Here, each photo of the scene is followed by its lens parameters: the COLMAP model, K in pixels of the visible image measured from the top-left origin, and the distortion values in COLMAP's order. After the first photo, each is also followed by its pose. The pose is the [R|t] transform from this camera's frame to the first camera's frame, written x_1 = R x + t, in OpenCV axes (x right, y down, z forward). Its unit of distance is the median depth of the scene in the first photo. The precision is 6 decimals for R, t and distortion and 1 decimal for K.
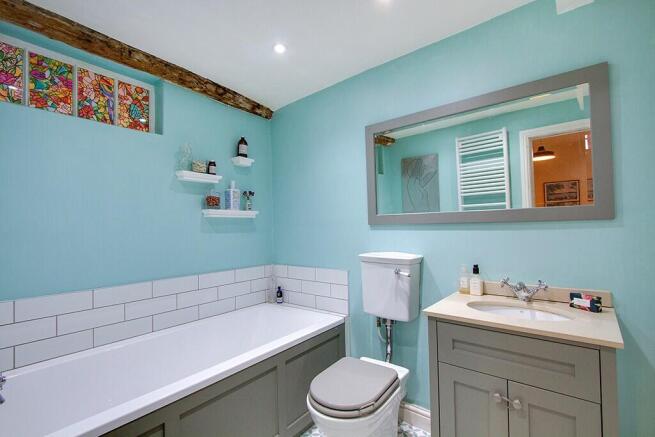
lens RADIAL K [[303.8, 0, 325.1], [0, 303.8, 223.6], [0, 0, 1]] dist [-0.017976, 0.000626]
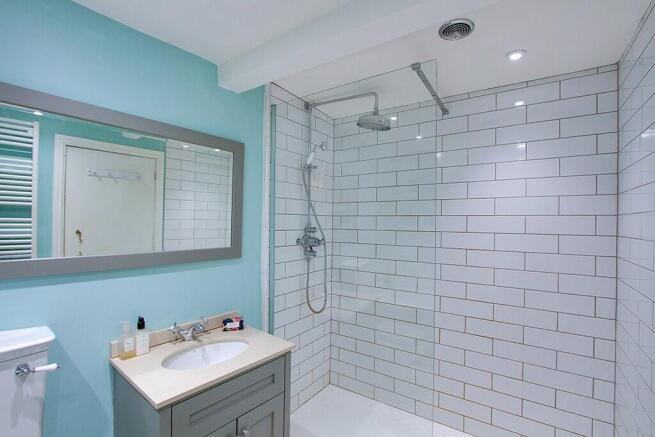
lens RADIAL K [[303.8, 0, 325.1], [0, 303.8, 223.6], [0, 0, 1]] dist [-0.017976, 0.000626]
pose [[-0.043490, 0.012014, 0.998982, -0.361292], [-0.031412, 0.999417, -0.013387, -0.130759], [-0.998560, -0.031962, -0.043087, 0.526574]]
